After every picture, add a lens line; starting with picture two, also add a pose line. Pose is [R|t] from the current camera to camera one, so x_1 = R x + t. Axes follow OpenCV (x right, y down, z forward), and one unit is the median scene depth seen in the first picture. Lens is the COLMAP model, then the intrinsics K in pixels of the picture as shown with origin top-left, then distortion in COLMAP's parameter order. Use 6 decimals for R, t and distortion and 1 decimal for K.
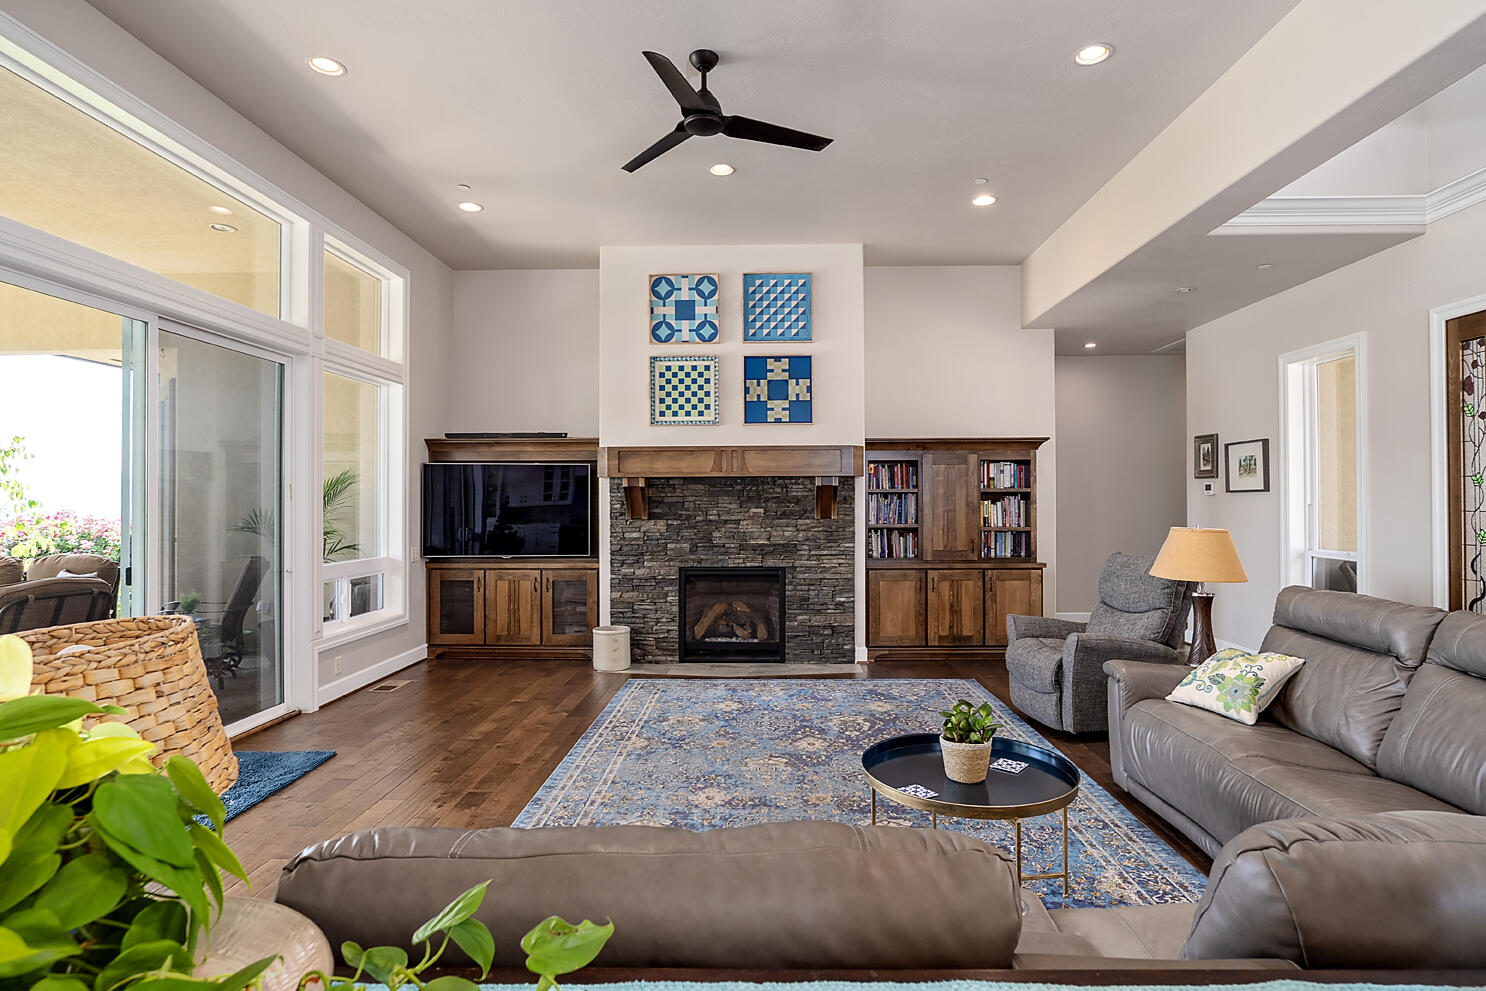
lens RADIAL K [[754.1, 0, 751.5], [0, 754.1, 497.4], [0, 0, 1]] dist [-0.020258, 0.006264]
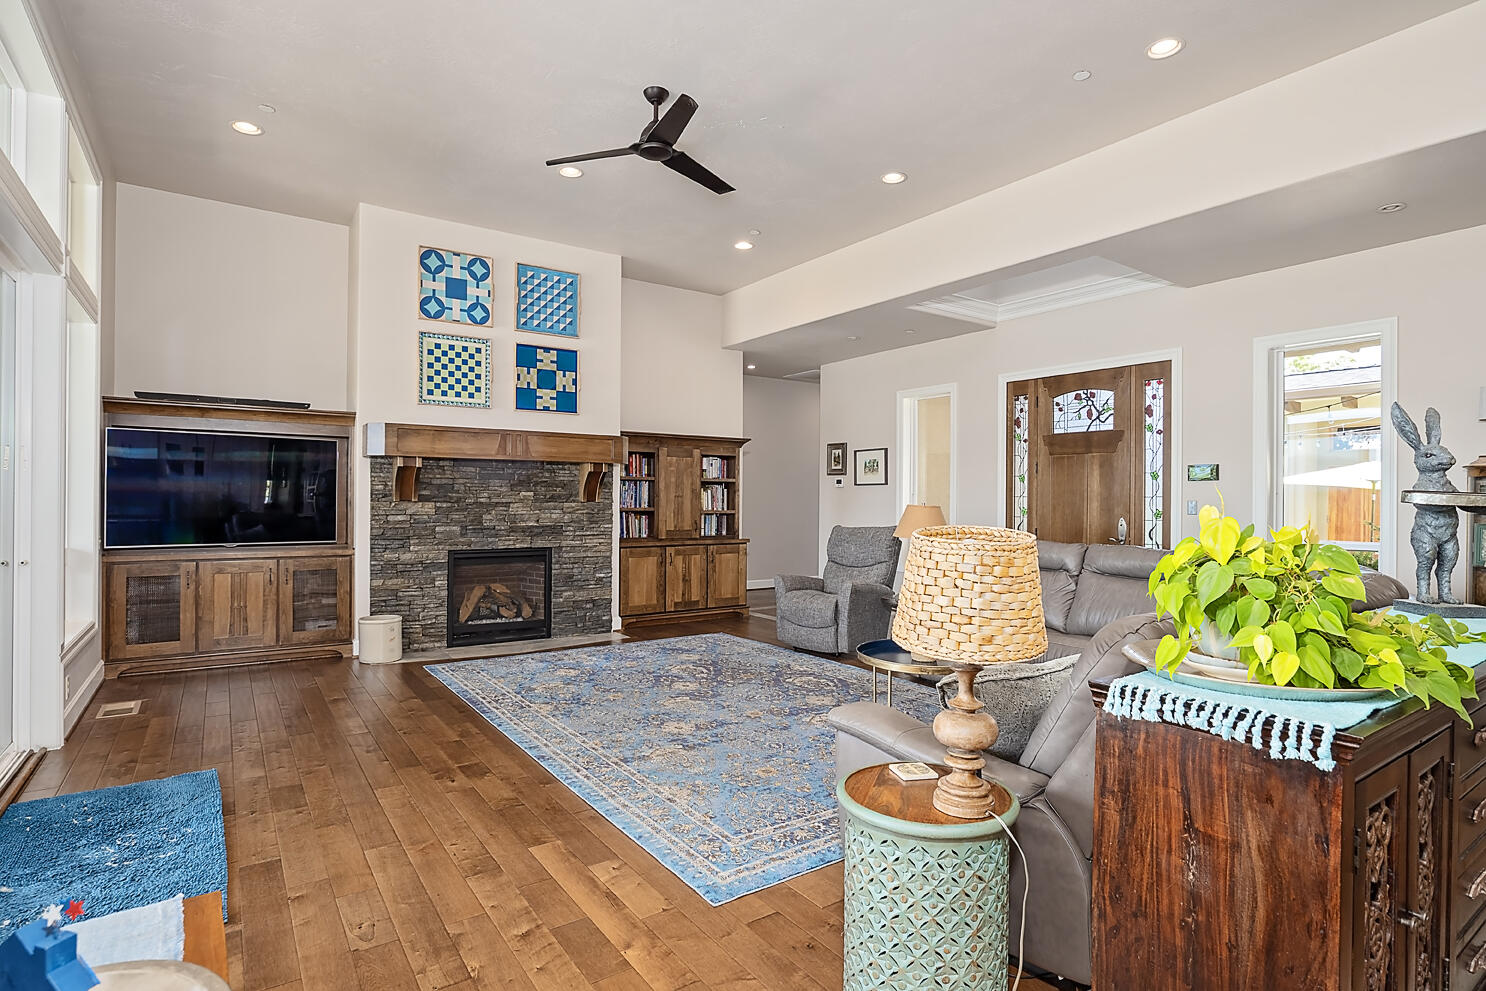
lens RADIAL K [[754.1, 0, 723.3], [0, 754.1, 502.5], [0, 0, 1]] dist [-0.020258, 0.006264]
pose [[0.813623, 0.006738, 0.581353, -0.373790], [-0.013014, 0.999893, 0.006626, 0.018992], [-0.581247, -0.012957, 0.813624, -0.001530]]
